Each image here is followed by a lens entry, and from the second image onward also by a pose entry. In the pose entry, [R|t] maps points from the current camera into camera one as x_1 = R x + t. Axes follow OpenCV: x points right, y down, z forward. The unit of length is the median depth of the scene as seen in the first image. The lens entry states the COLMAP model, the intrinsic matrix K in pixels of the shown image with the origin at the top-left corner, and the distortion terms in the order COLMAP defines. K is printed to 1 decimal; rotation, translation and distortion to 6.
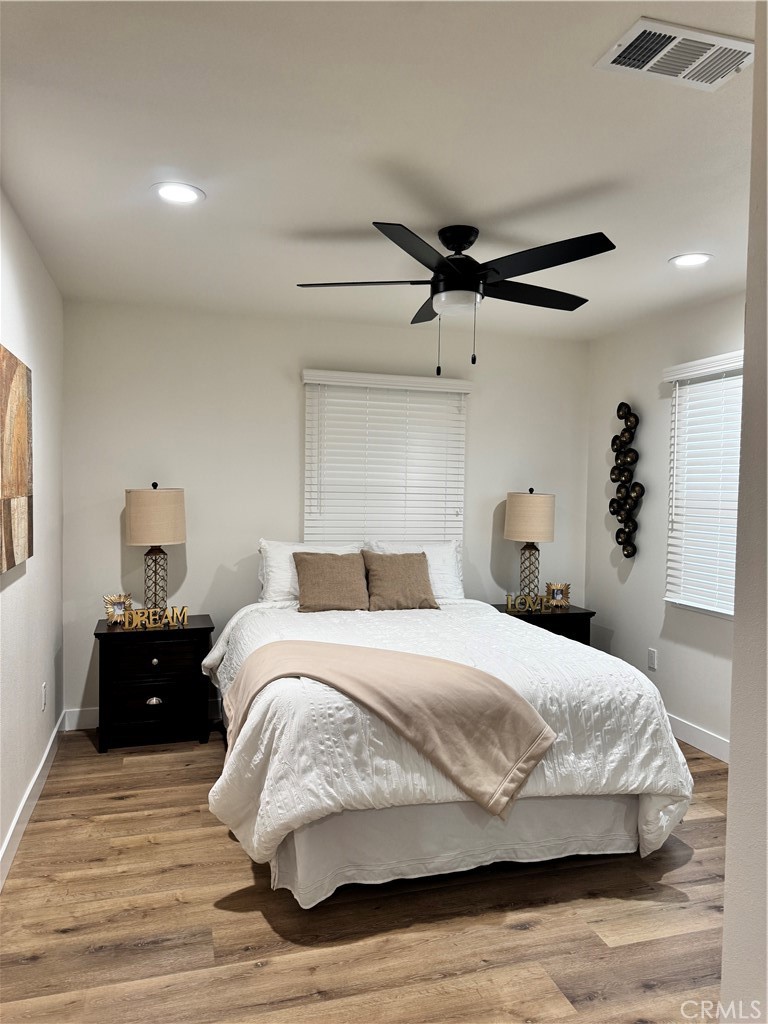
lens RADIAL K [[721.9, 0, 382.8], [0, 721.9, 521.3], [0, 0, 1]] dist [0.066000, -0.081036]
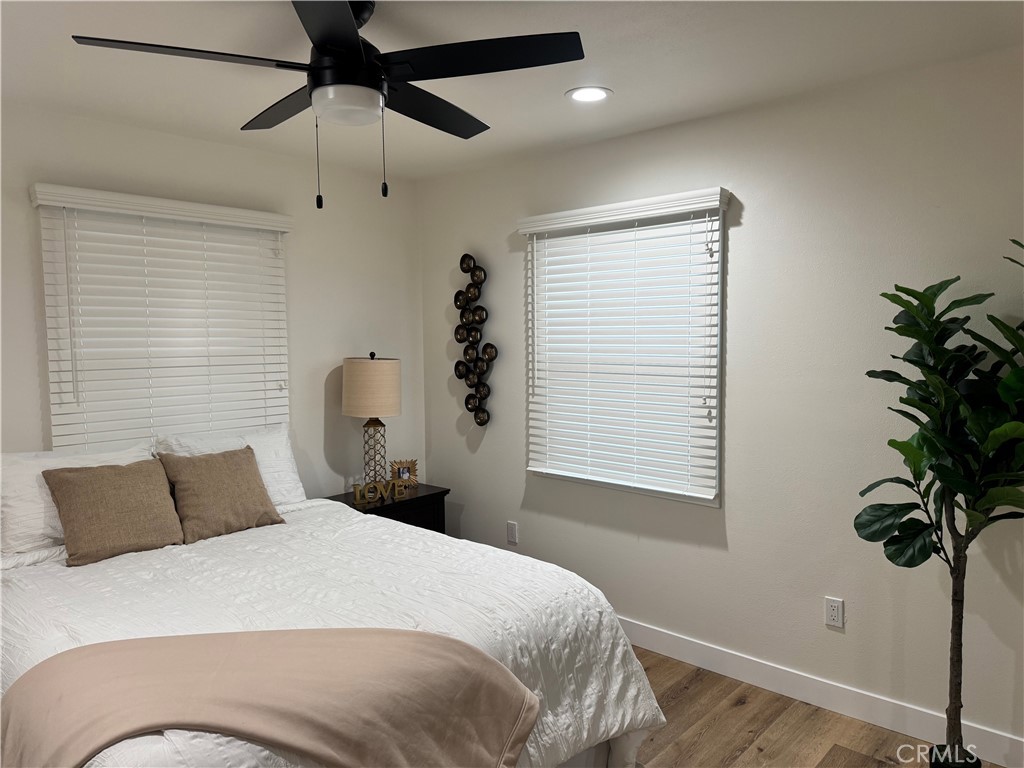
lens RADIAL K [[721.9, 0, 515.4], [0, 721.9, 388.1], [0, 0, 1]] dist [0.066000, -0.081036]
pose [[0.852781, -0.063238, 0.518426, -0.132465], [0.044103, 0.997816, 0.049168, -0.057875], [-0.520404, -0.019066, 0.853708, 0.310076]]
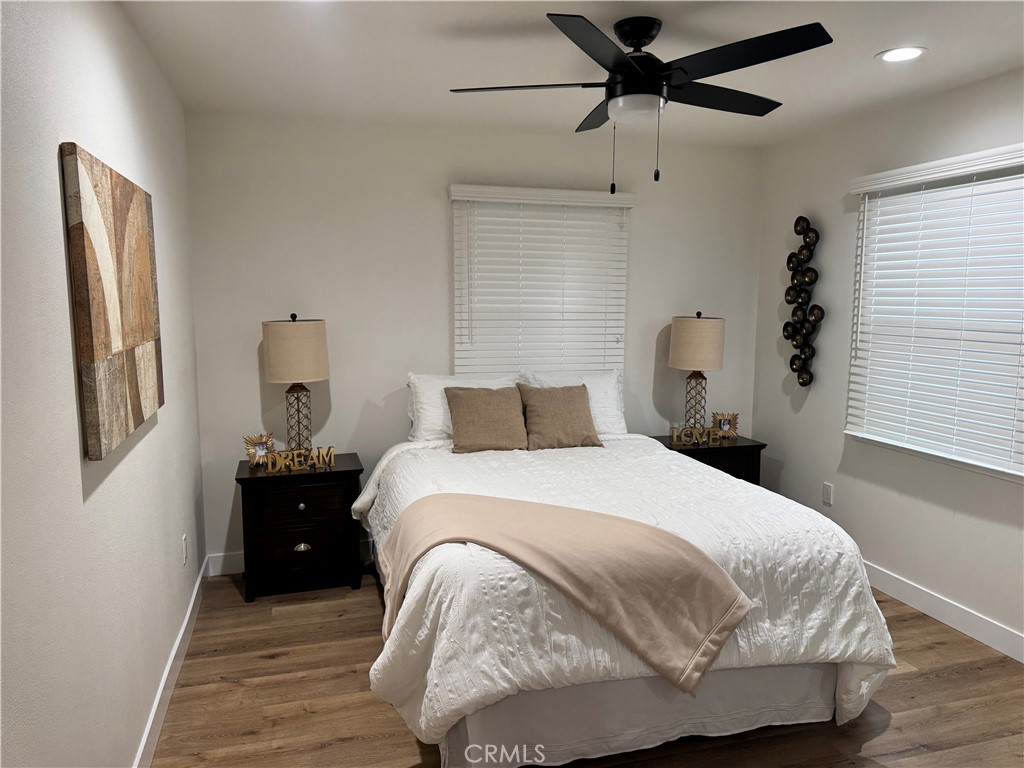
lens RADIAL K [[721.9, 0, 513.2], [0, 721.9, 391.7], [0, 0, 1]] dist [0.066000, -0.081036]
pose [[0.999911, -0.011413, -0.006870, -0.040233], [0.011959, 0.996268, 0.085485, -0.039794], [0.005868, -0.085560, 0.996316, 0.101500]]
